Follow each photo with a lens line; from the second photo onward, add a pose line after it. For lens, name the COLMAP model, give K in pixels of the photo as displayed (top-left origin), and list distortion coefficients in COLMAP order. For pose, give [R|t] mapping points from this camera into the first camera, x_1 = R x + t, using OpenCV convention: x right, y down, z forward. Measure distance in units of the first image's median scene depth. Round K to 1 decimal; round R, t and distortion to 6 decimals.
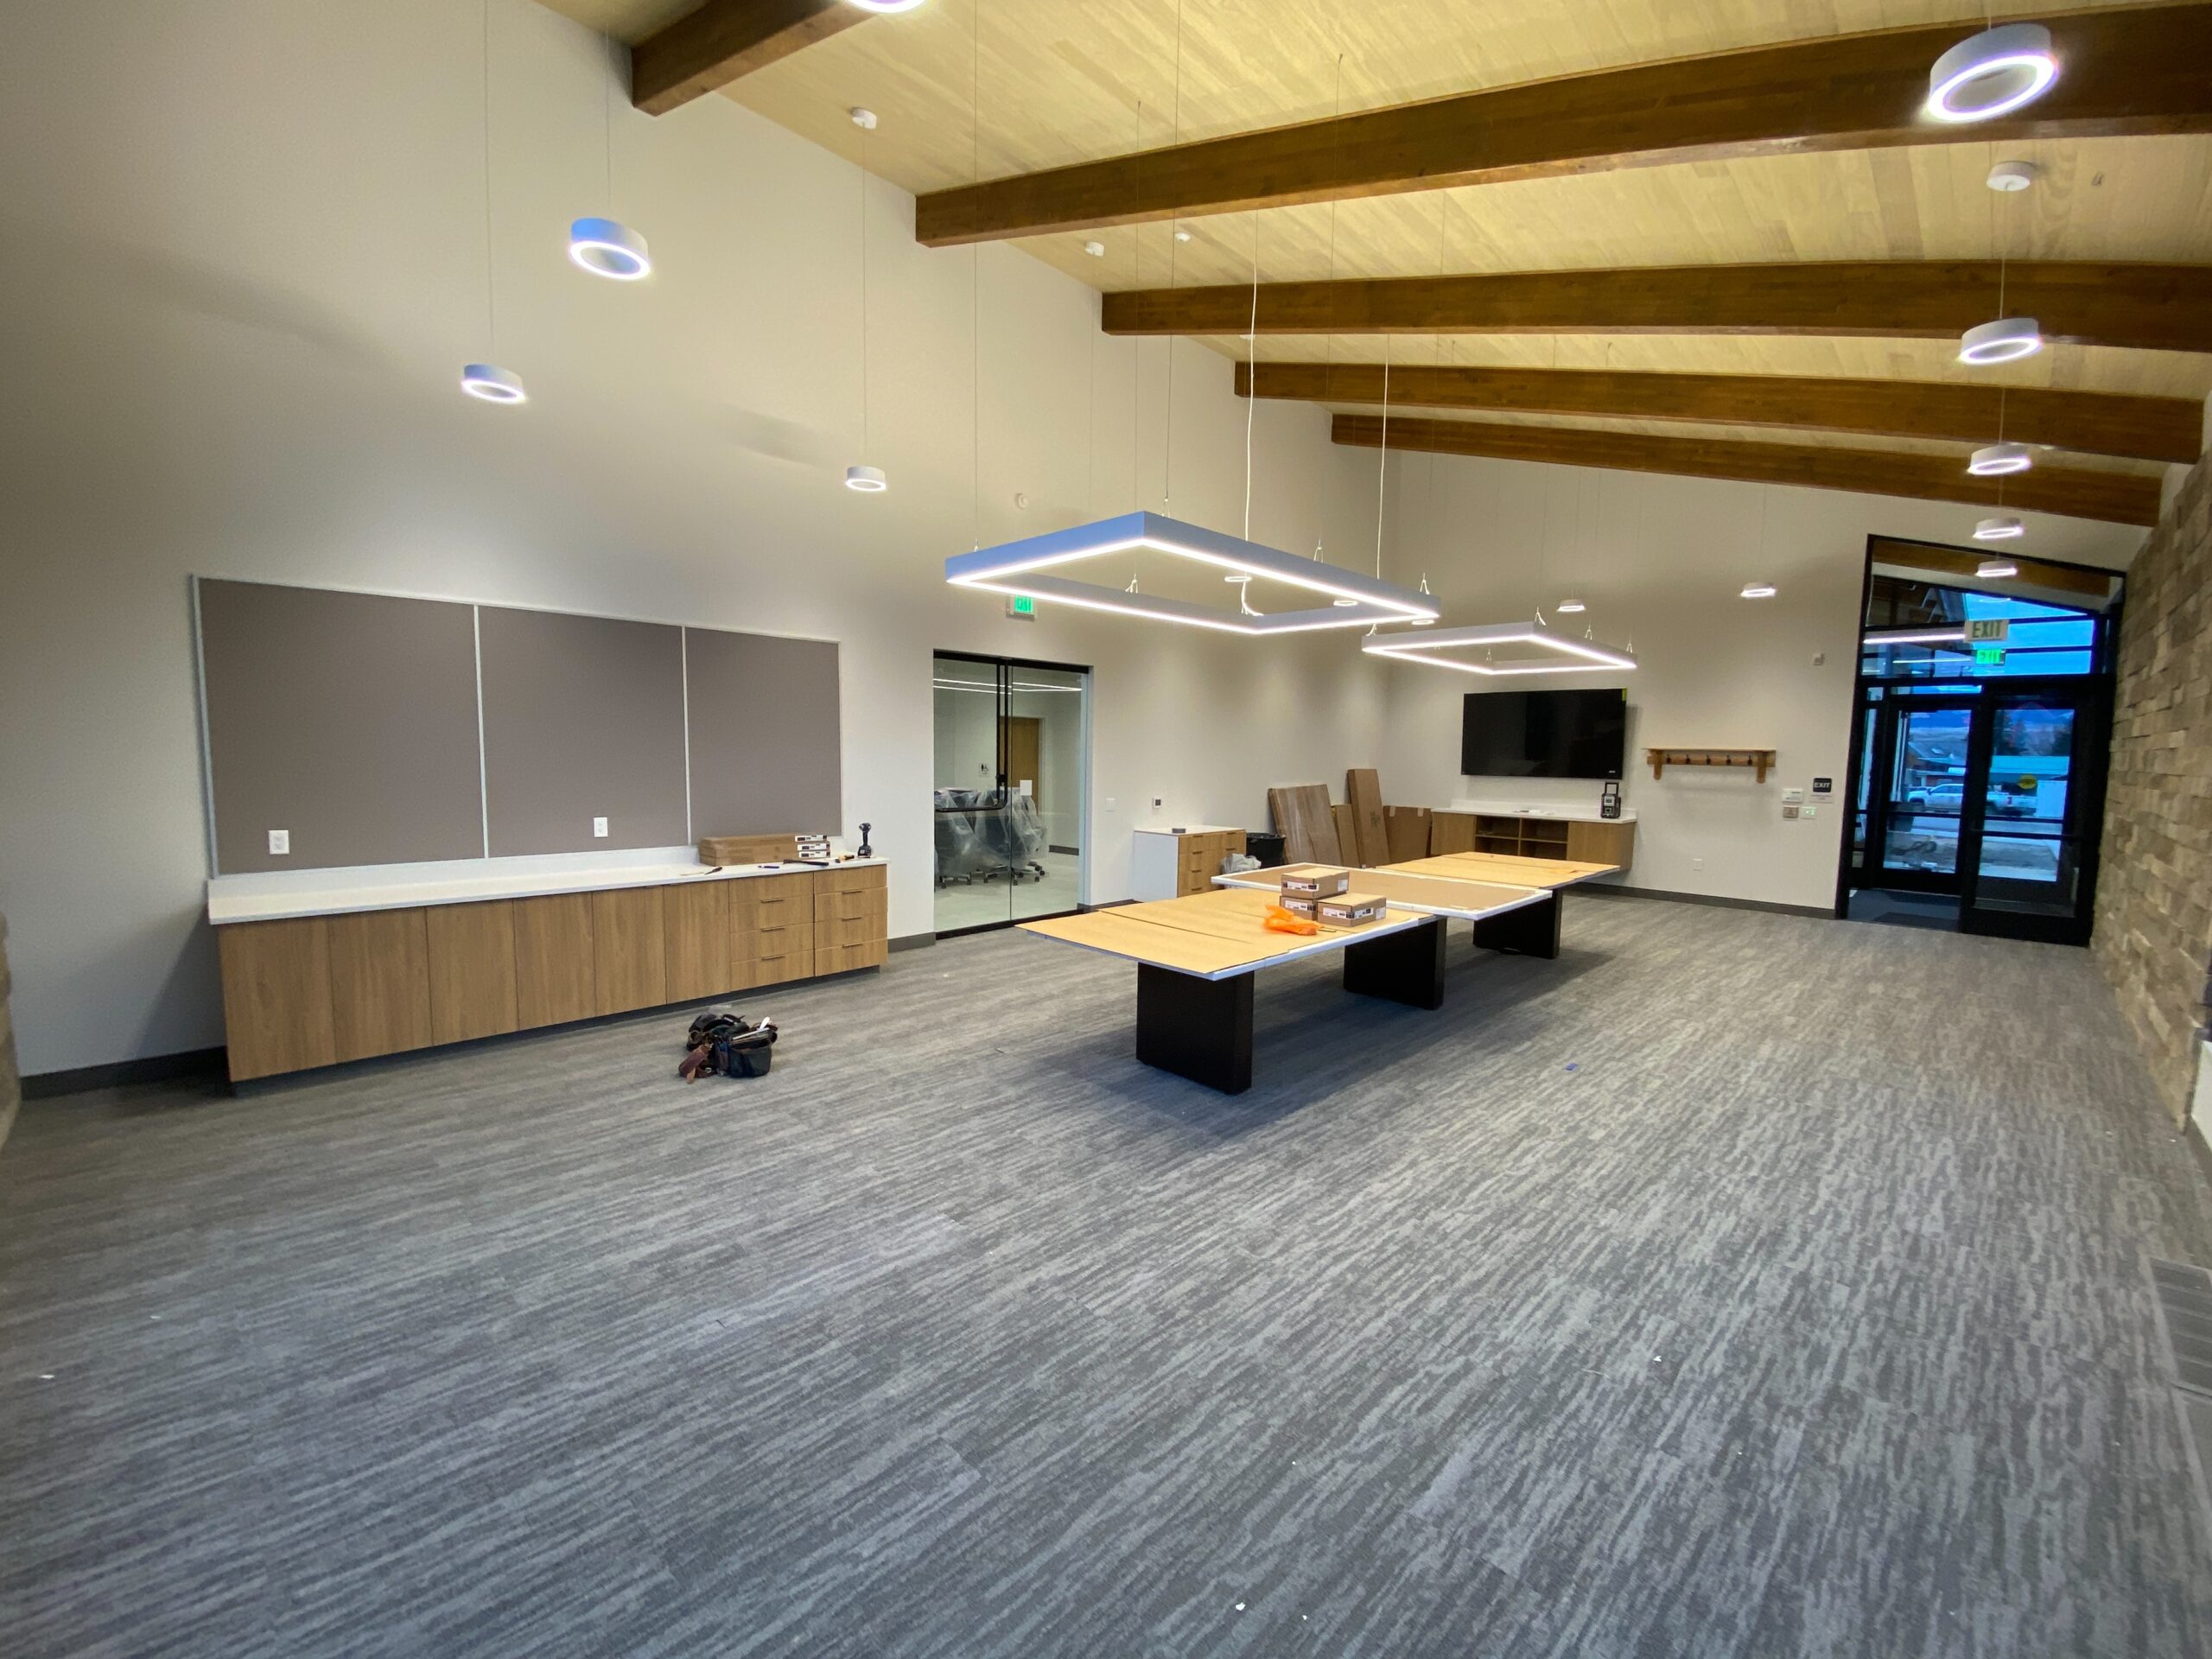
lens RADIAL K [[894.9, 0, 1097.2], [0, 894.9, 832.0], [0, 0, 1]] dist [0.029668, -0.025361]
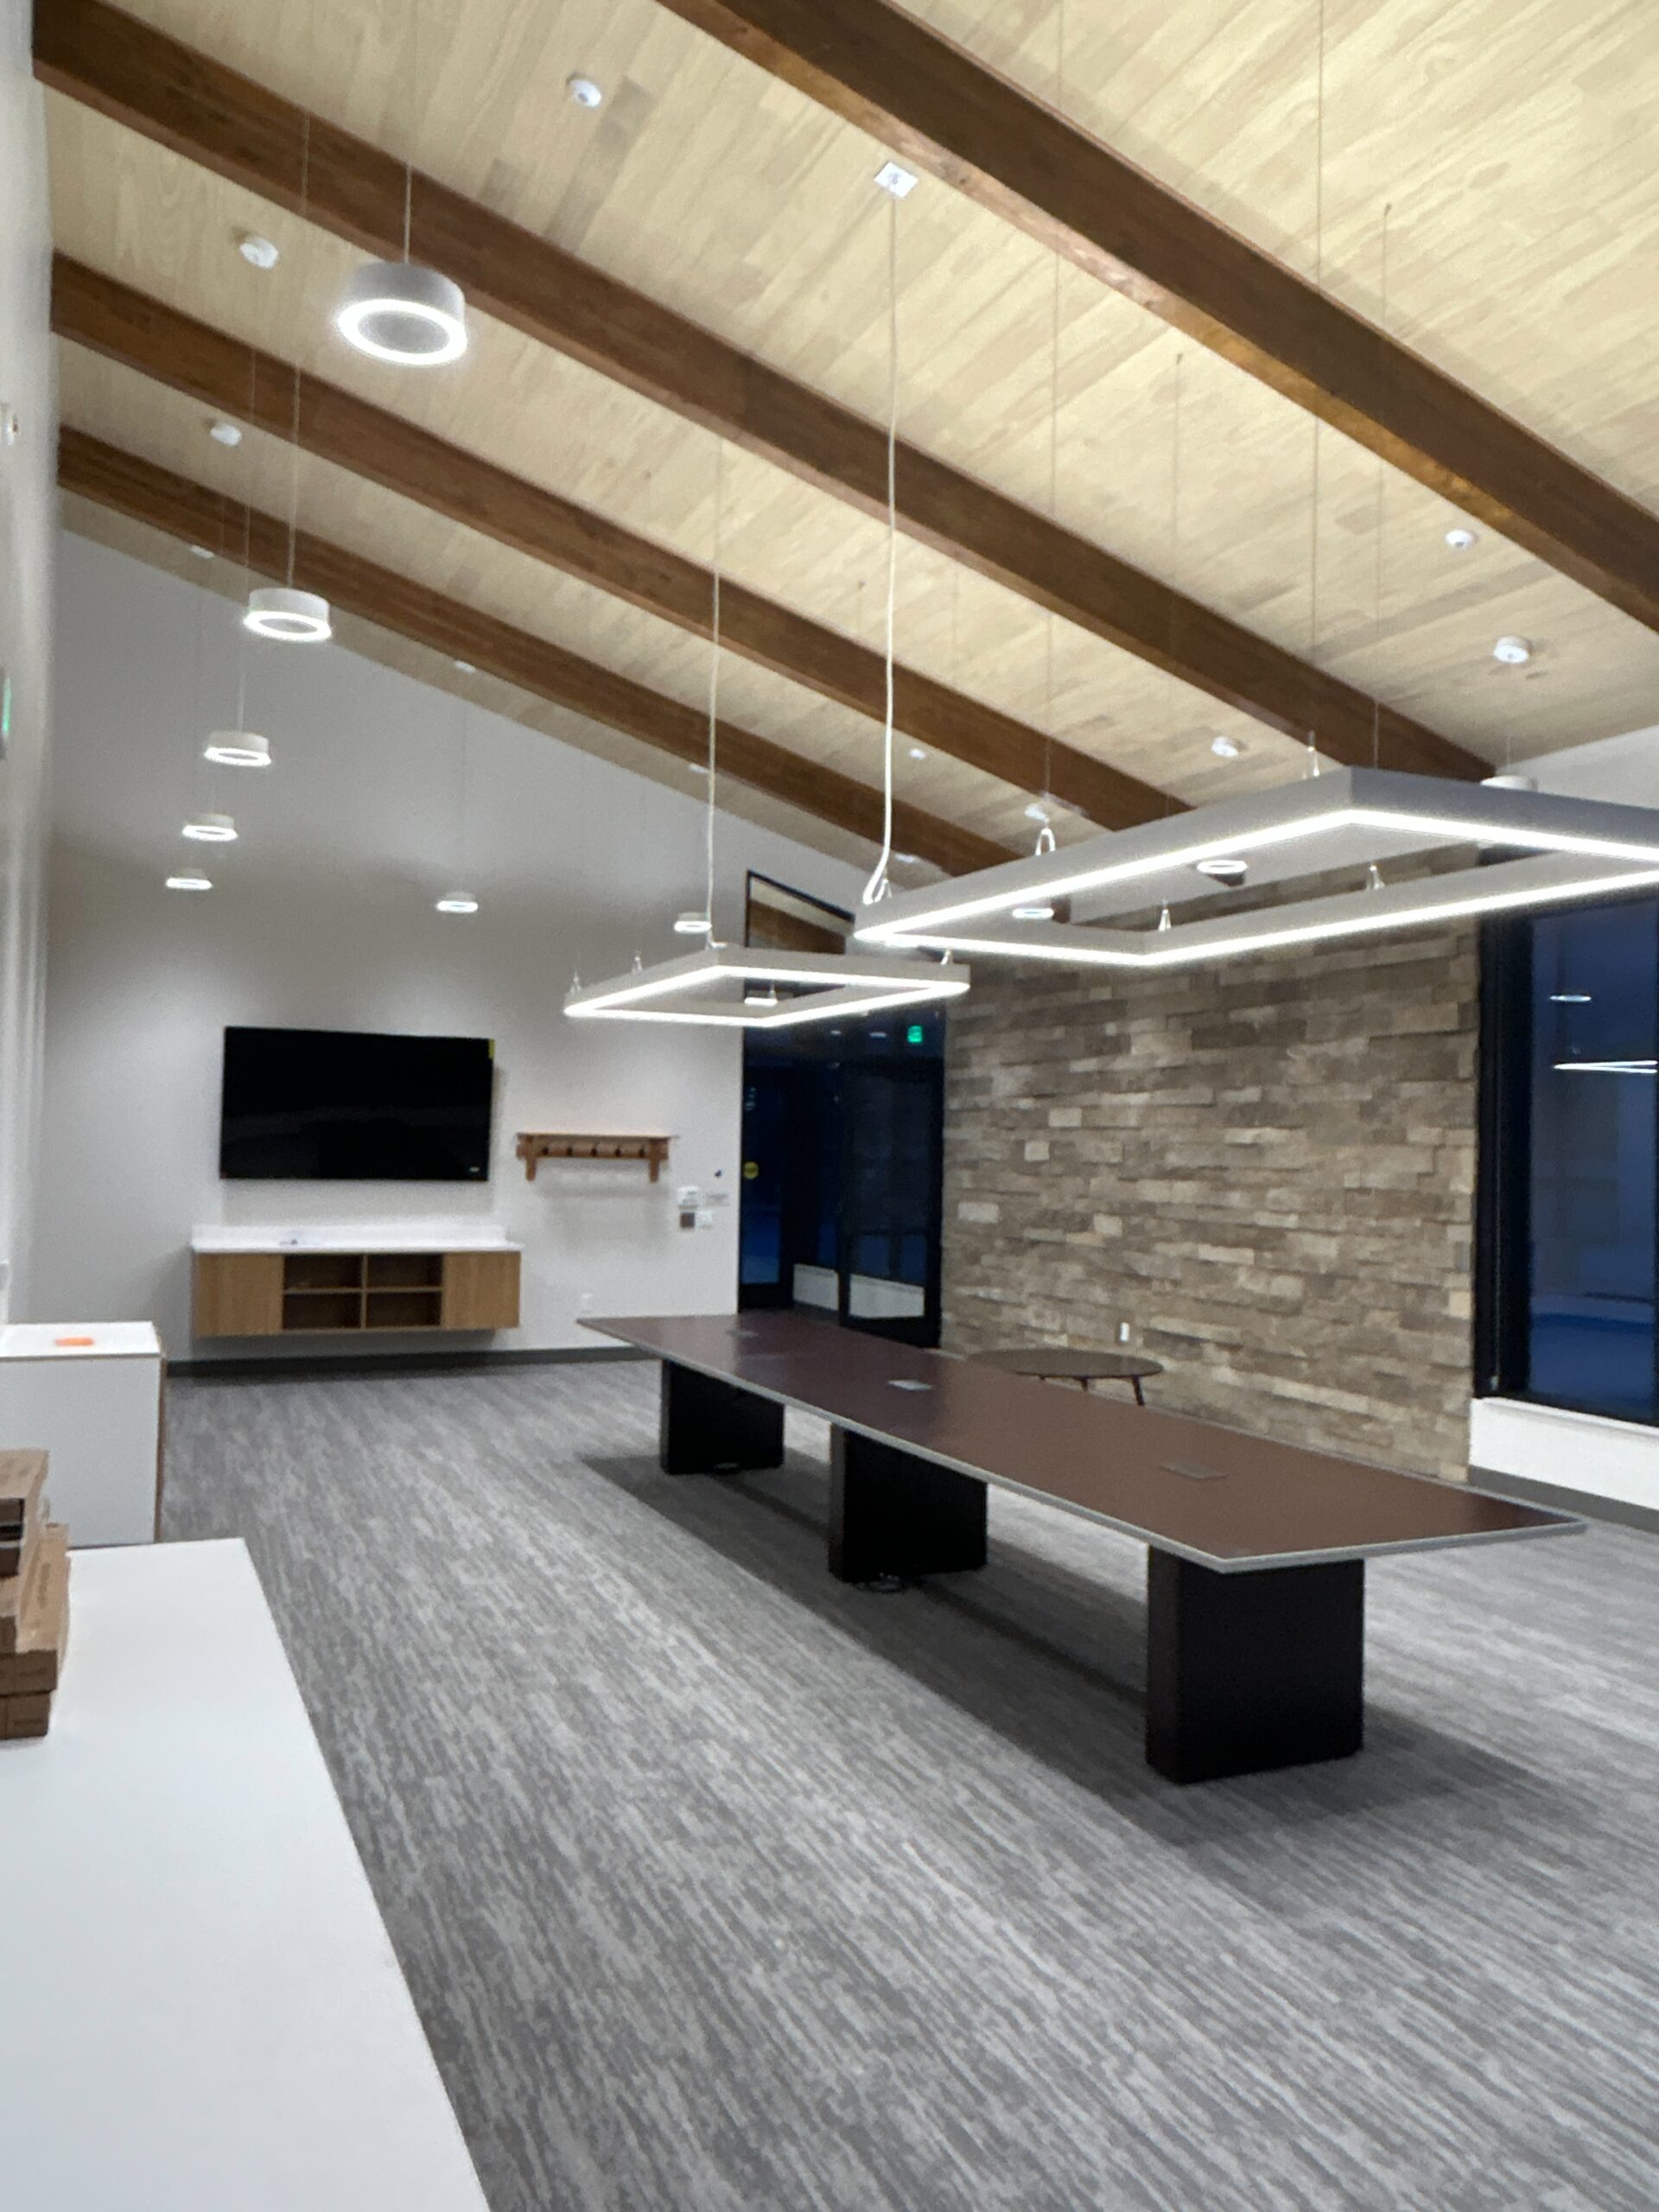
lens RADIAL K [[1622.6, 0, 831.1], [0, 1622.6, 1113.6], [0, 0, 1]] dist [0.000505, -0.002363]
pose [[0.350589, 0.008301, 0.936493, -1.022764], [0.073399, 0.996641, -0.036313, -0.119890], [-0.933649, 0.081469, 0.348802, 0.955438]]
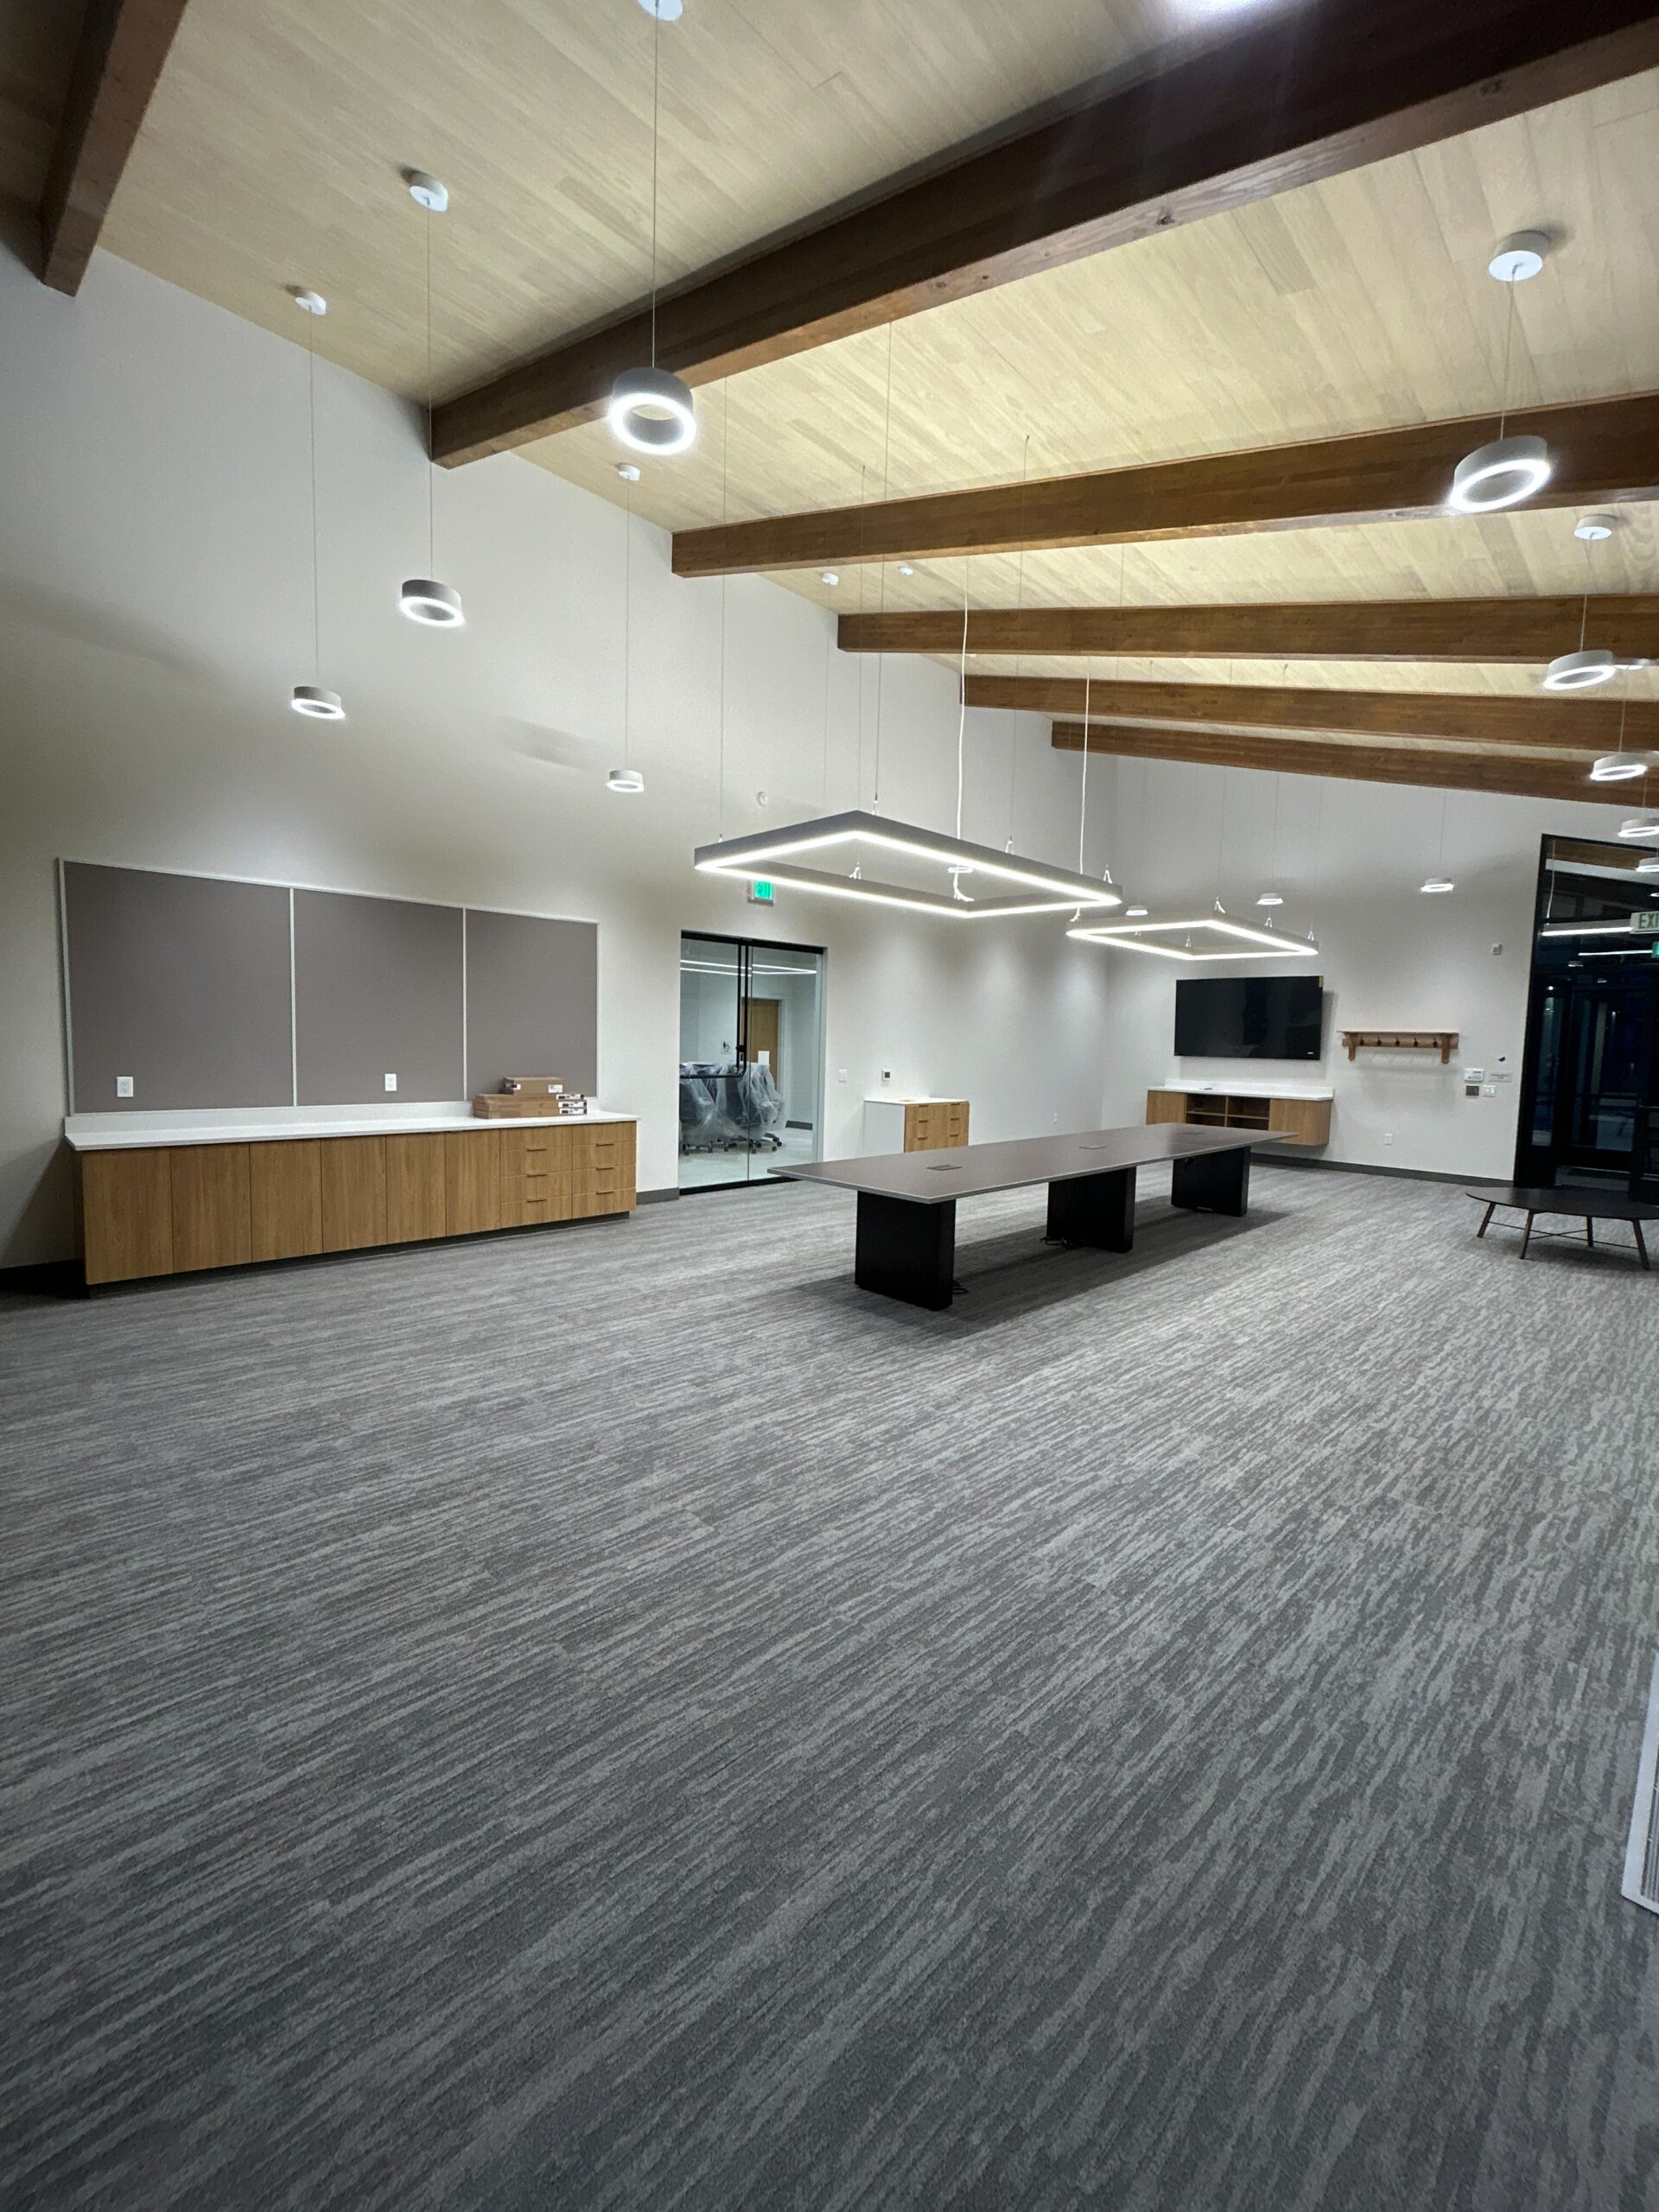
lens RADIAL K [[889.0, 0, 829.5], [0, 889.0, 1106.0], [0, 0, 1]] dist [0.000192, 0.000395]
pose [[0.999903, 0.009175, -0.010510, 0.024768], [-0.009367, 0.999786, -0.018427, 0.054029], [0.010339, 0.018524, 0.999775, -0.164230]]
